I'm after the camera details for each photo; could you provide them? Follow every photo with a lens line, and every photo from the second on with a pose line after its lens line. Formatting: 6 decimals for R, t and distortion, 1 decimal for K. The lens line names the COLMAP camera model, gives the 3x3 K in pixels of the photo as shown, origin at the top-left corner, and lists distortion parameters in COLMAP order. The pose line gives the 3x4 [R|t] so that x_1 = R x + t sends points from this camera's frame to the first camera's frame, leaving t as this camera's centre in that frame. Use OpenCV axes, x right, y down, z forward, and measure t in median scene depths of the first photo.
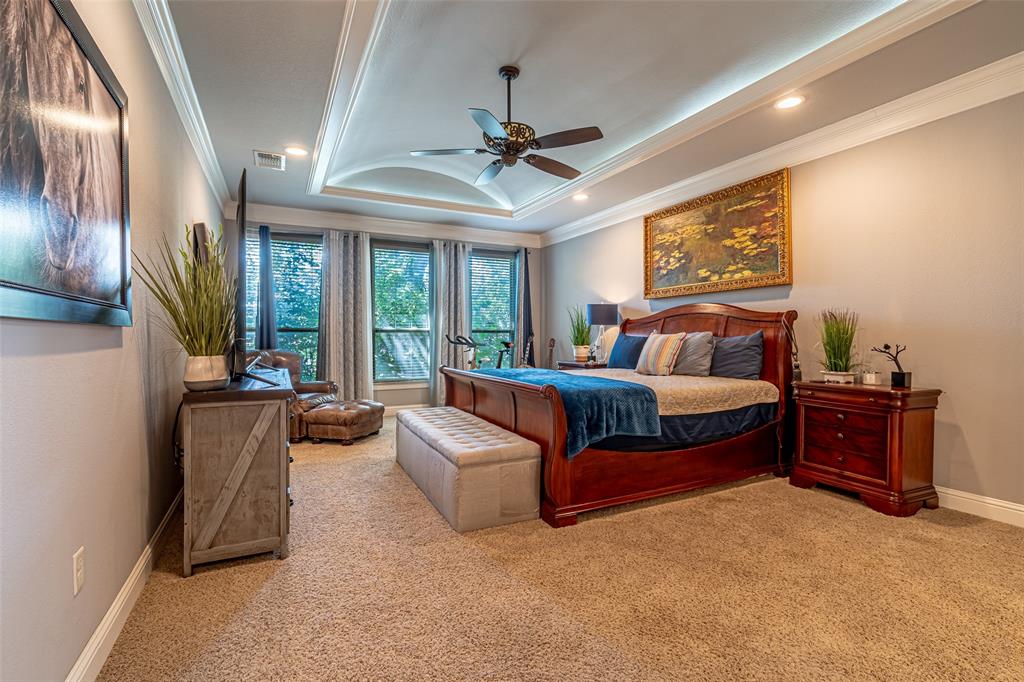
lens RADIAL K [[464.9, 0, 513.3], [0, 464.9, 342.3], [0, 0, 1]] dist [-0.004101, -0.000891]
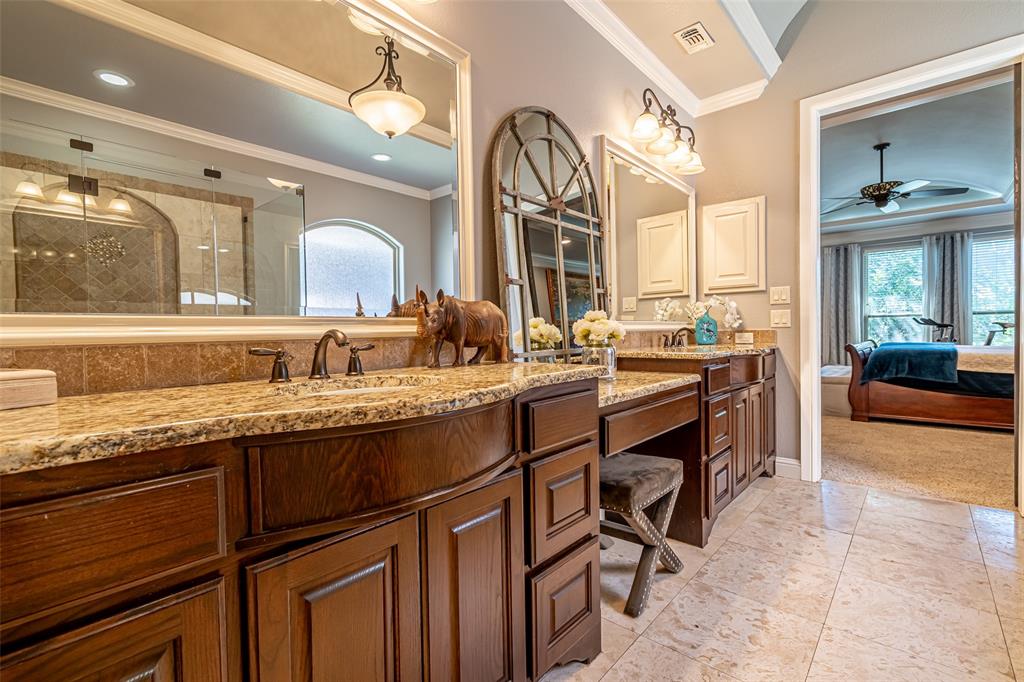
lens RADIAL K [[464.9, 0, 513.9], [0, 464.9, 338.5], [0, 0, 1]] dist [-0.004101, -0.000891]
pose [[0.361769, 0.009842, -0.932216, 1.359050], [0.004563, 0.999914, 0.012328, 0.040844], [0.932257, -0.008714, 0.361692, -0.963648]]
